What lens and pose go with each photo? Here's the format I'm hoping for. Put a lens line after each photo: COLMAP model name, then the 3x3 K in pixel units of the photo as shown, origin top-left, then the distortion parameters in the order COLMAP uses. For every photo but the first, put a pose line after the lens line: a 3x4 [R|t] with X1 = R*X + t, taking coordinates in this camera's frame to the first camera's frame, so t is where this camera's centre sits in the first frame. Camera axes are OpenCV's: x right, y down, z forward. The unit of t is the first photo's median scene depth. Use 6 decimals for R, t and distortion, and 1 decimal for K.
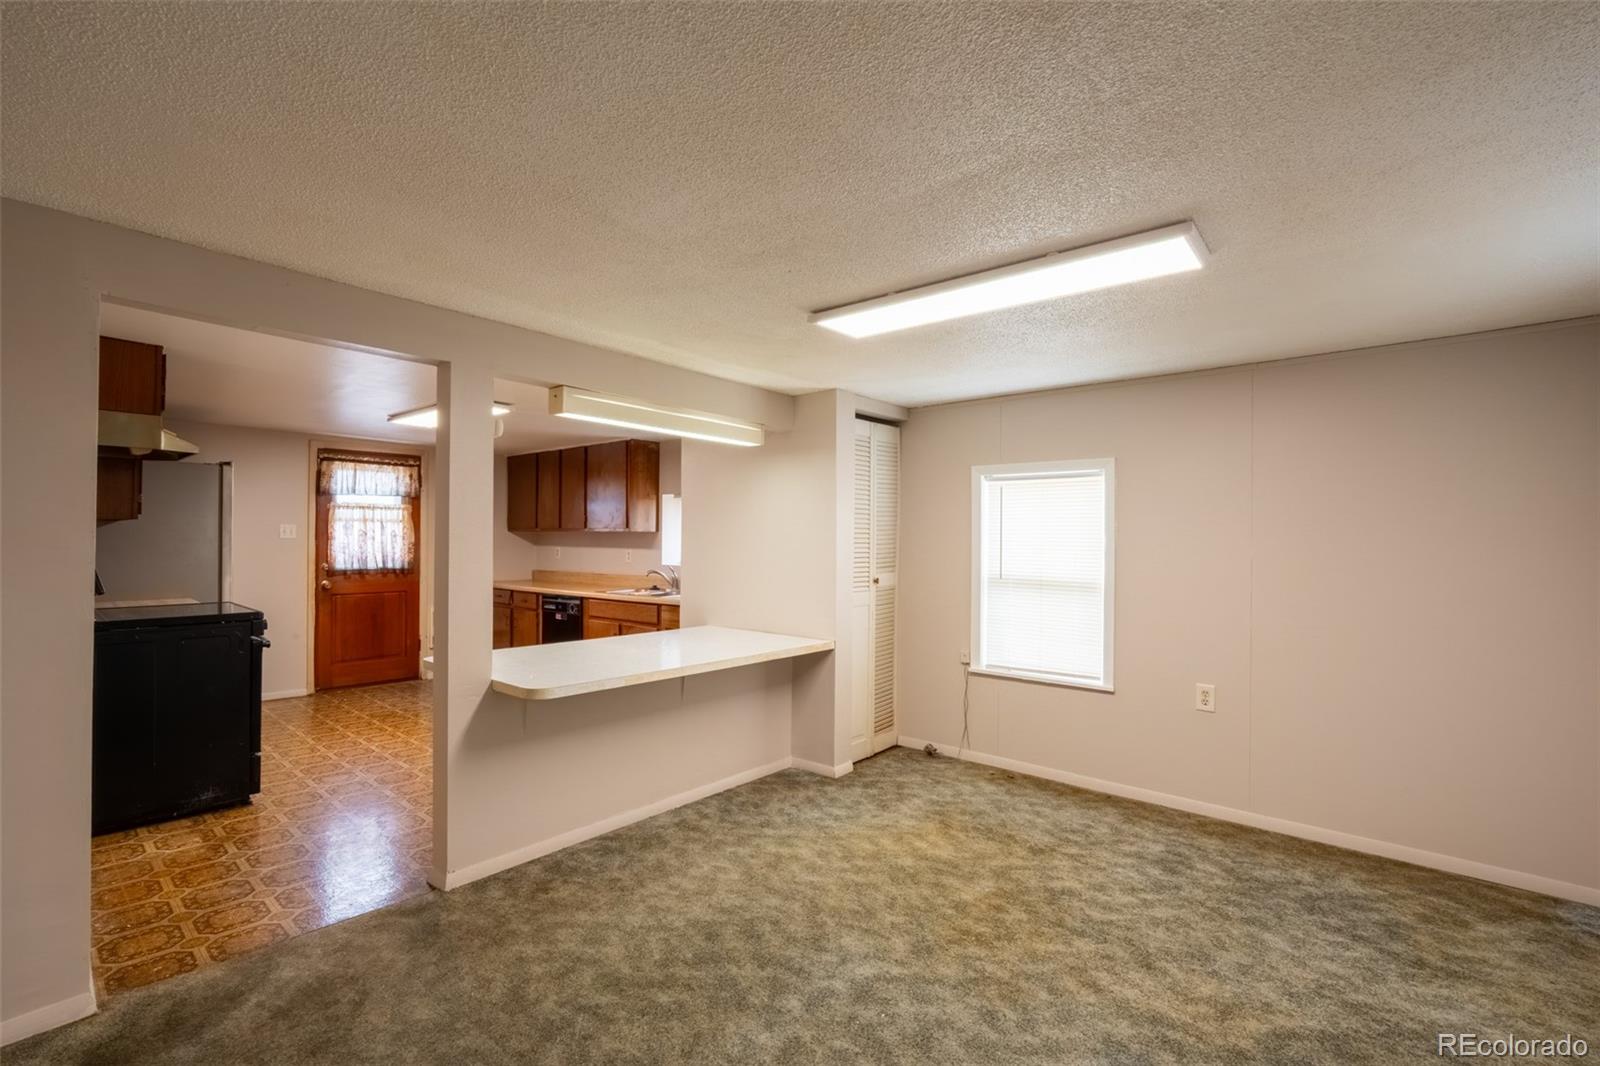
lens RADIAL K [[705.6, 0, 790.4], [0, 705.6, 535.1], [0, 0, 1]] dist [-0.010915, 0.002915]
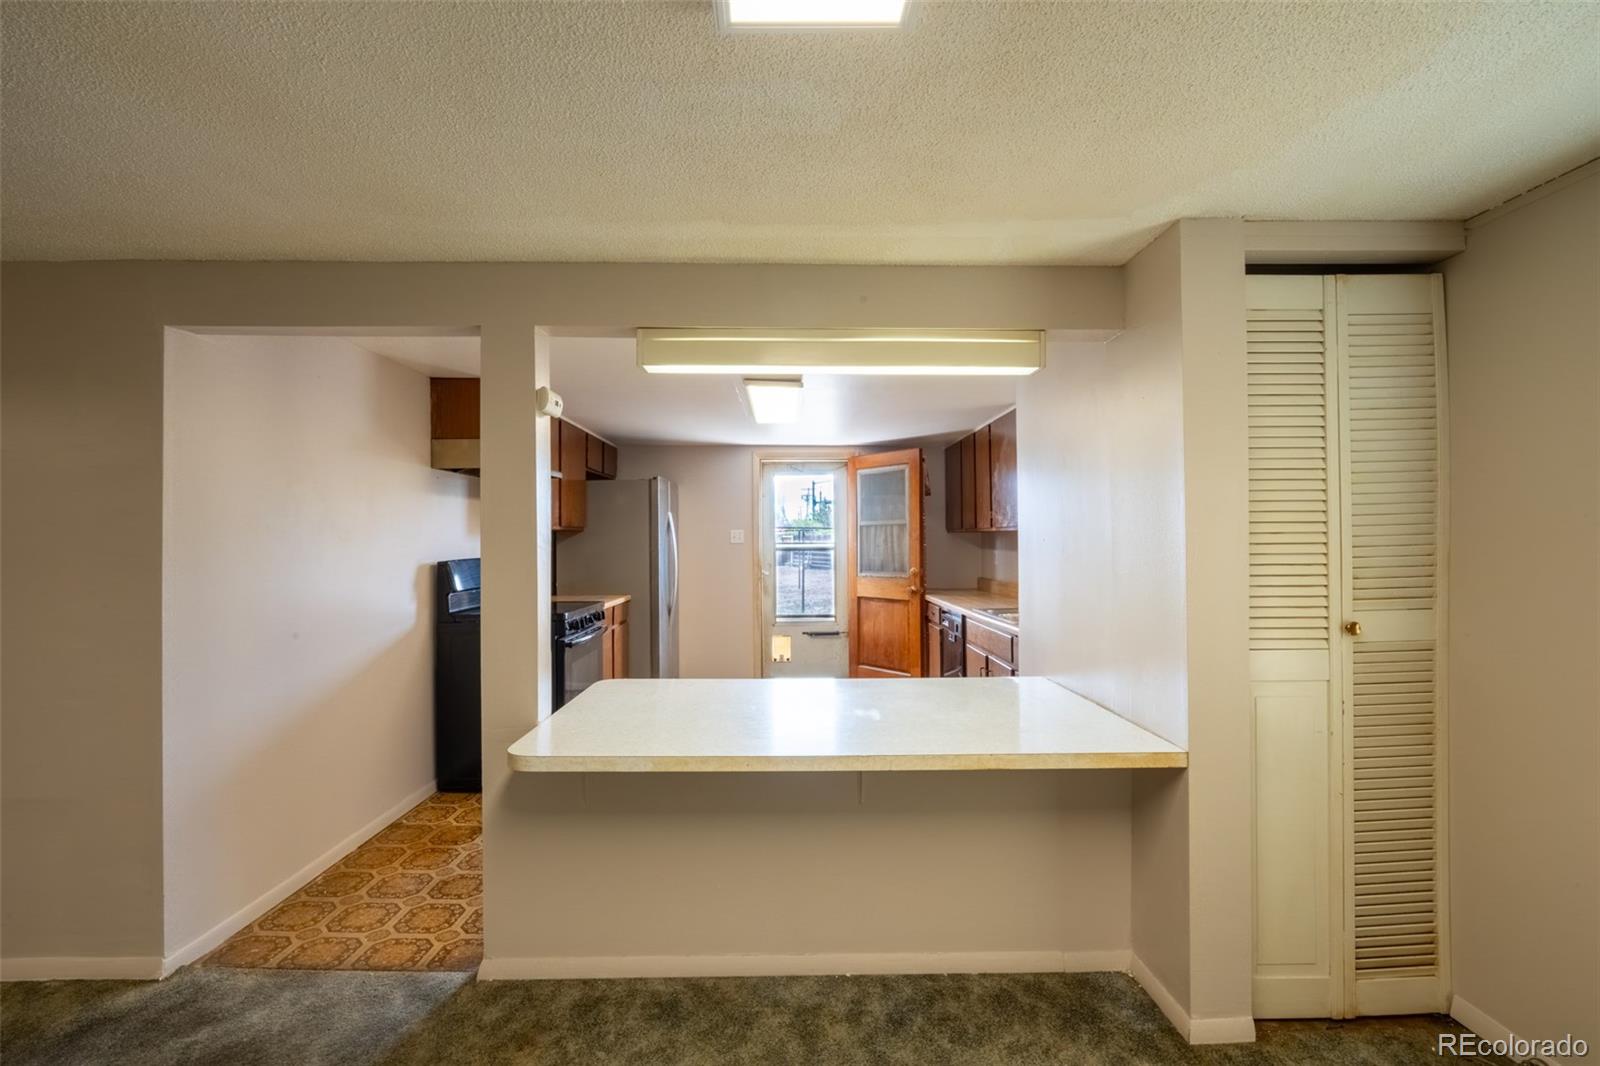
lens RADIAL K [[705.6, 0, 791.0], [0, 705.6, 532.6], [0, 0, 1]] dist [-0.010915, 0.002915]
pose [[0.664165, -0.020311, -0.747310, 0.163641], [0.016471, 0.999786, -0.012535, 0.003337], [0.747404, -0.003984, 0.664358, 0.329799]]
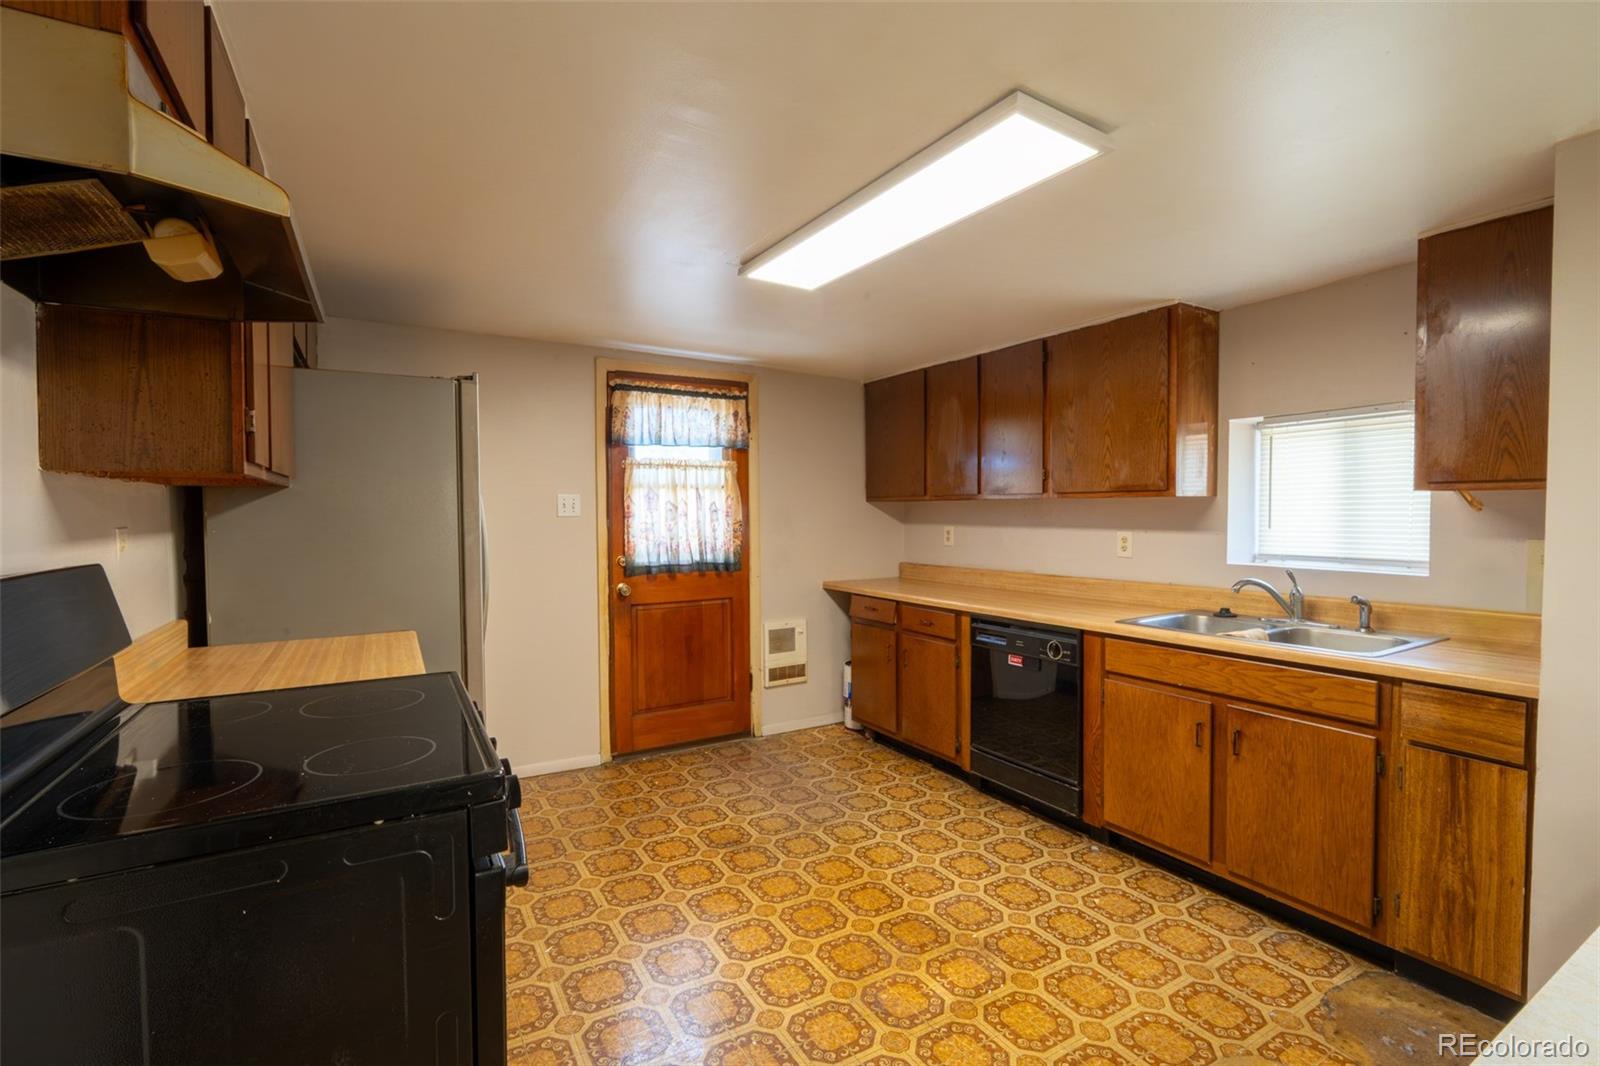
lens RADIAL K [[705.6, 0, 792.4], [0, 705.6, 536.3], [0, 0, 1]] dist [-0.010915, 0.002915]
pose [[0.949987, 0.000651, -0.312290, -0.331400], [0.011642, 0.999229, 0.037496, 0.001251], [0.312073, -0.039256, 0.949247, 0.466501]]
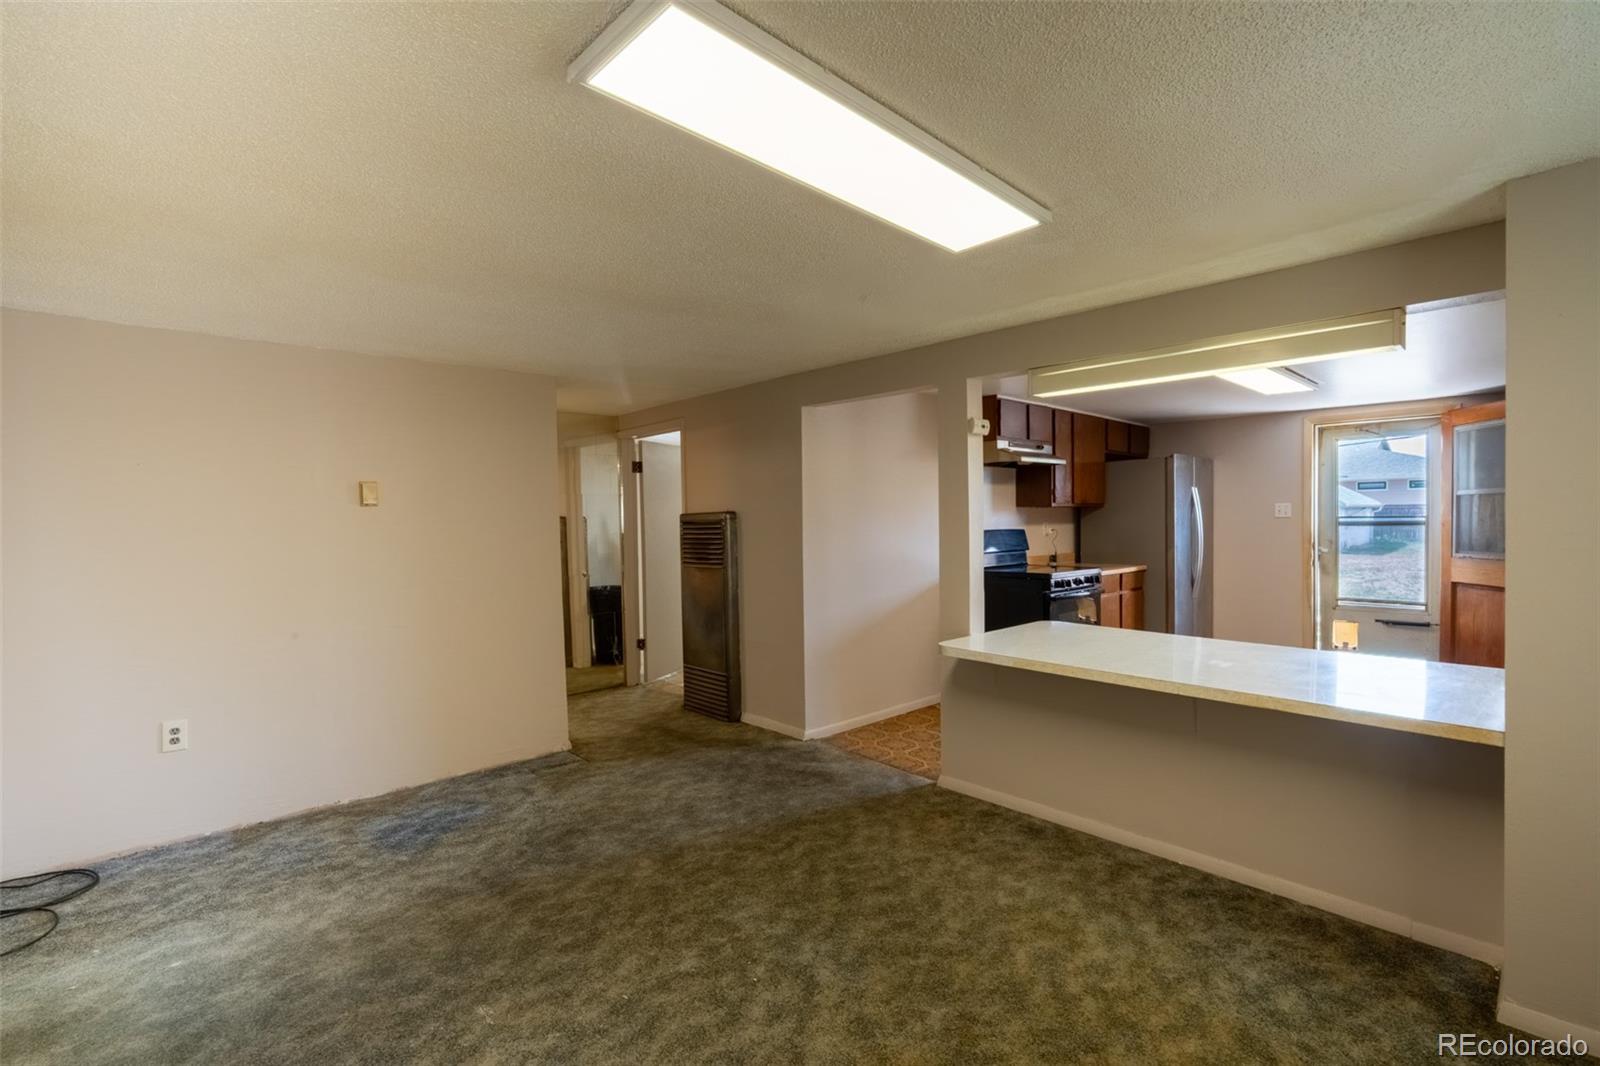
lens RADIAL K [[705.6, 0, 794.5], [0, 705.6, 541.1], [0, 0, 1]] dist [-0.010915, 0.002915]
pose [[-0.105067, 0.024768, -0.994157, 0.382598], [0.016077, 0.999601, 0.023205, 0.004321], [0.994335, -0.013545, -0.105423, 0.394415]]
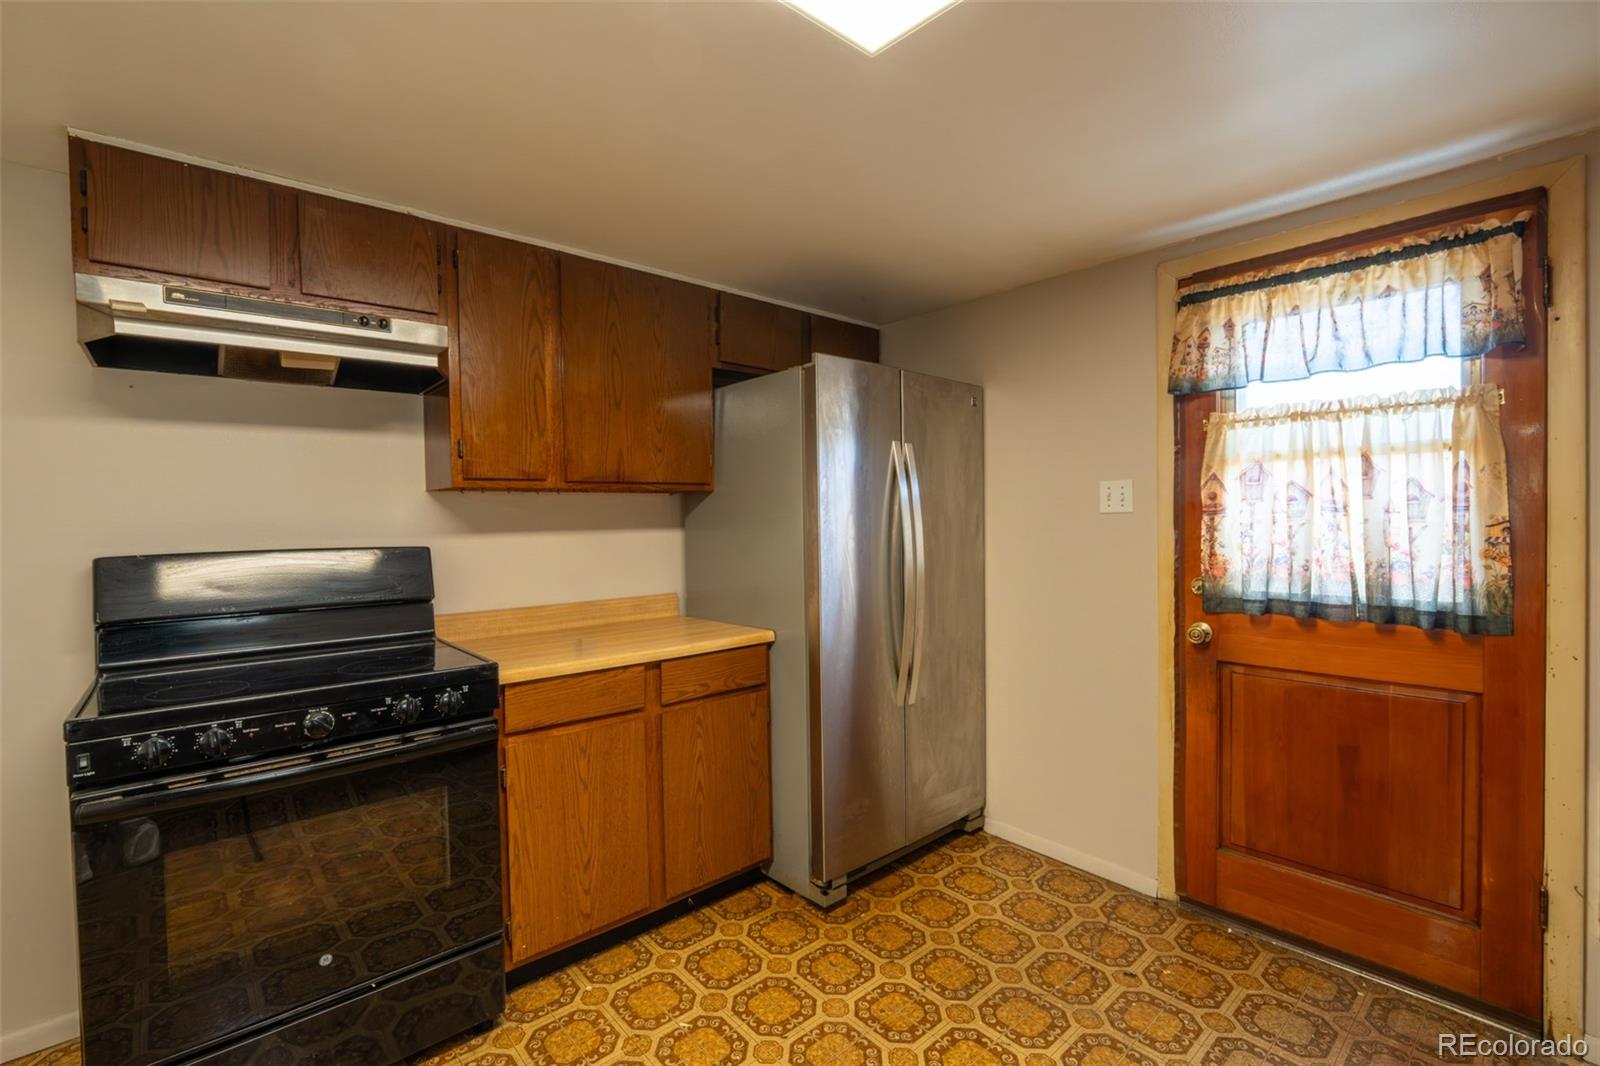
lens RADIAL K [[705.6, 0, 806.6], [0, 705.6, 532.5], [0, 0, 1]] dist [-0.010915, 0.002915]
pose [[-0.124940, 0.014313, -0.992061, -0.266057], [0.019608, 0.999736, 0.011954, 0.007804], [0.991971, -0.017958, -0.125187, 0.863614]]
